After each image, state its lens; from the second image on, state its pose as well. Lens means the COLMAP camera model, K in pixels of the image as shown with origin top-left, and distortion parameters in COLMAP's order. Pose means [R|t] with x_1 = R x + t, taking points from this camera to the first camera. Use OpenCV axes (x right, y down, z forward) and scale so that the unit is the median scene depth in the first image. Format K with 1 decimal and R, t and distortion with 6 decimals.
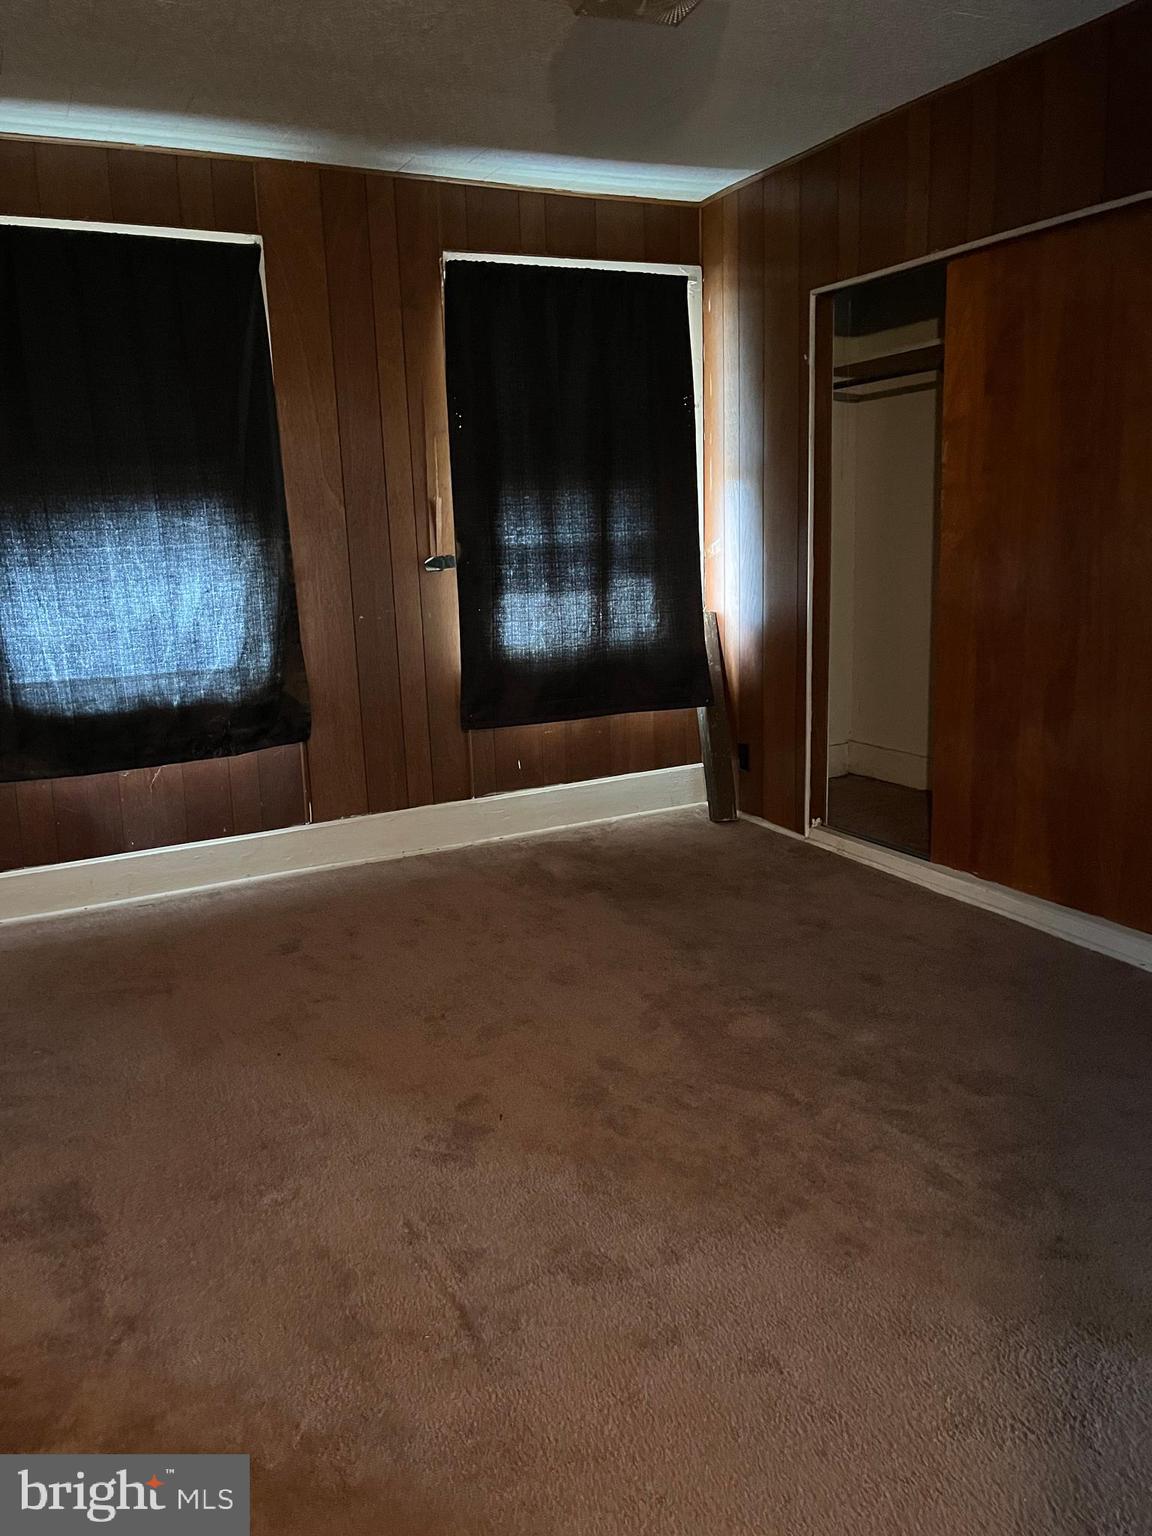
lens RADIAL K [[1155.6, 0, 578.2], [0, 1155.6, 763.2], [0, 0, 1]] dist [0.059313, -0.068208]
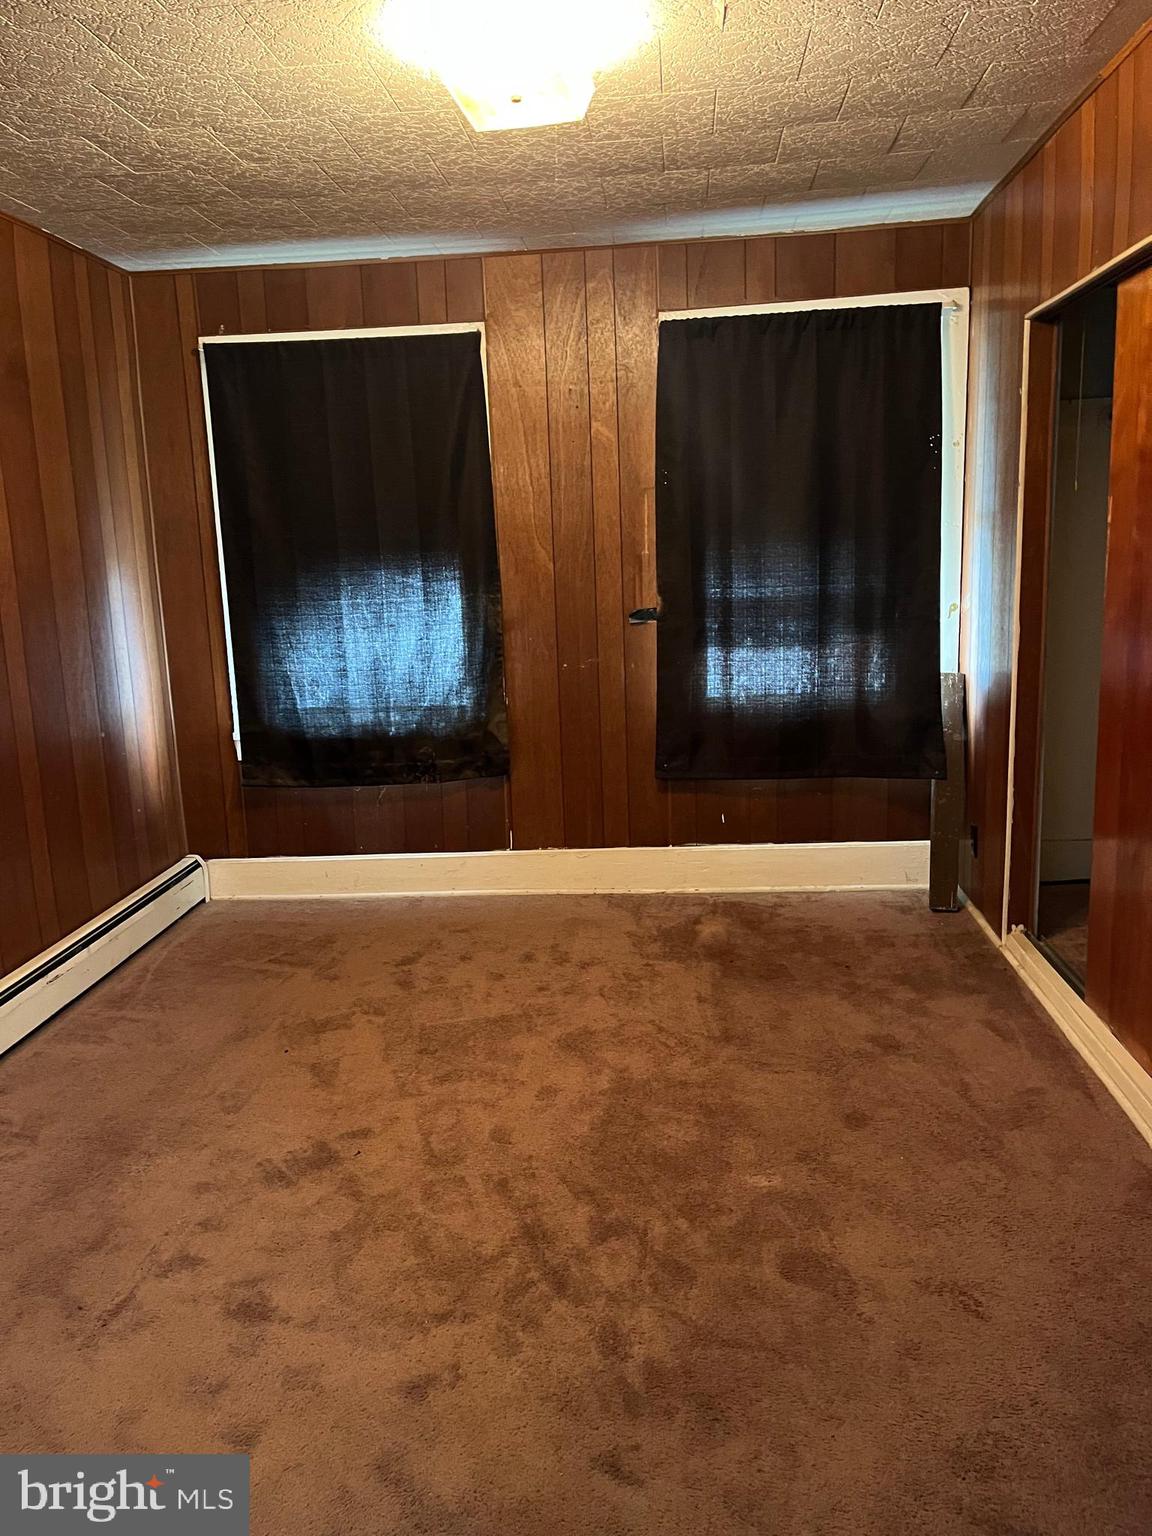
lens RADIAL K [[1155.6, 0, 575.6], [0, 1155.6, 768.1], [0, 0, 1]] dist [0.059313, -0.068208]
pose [[0.849225, 0.098904, -0.518685, 0.377501], [-0.097269, 0.994793, 0.030434, -0.064066], [0.518994, 0.024607, 0.854423, 0.097466]]
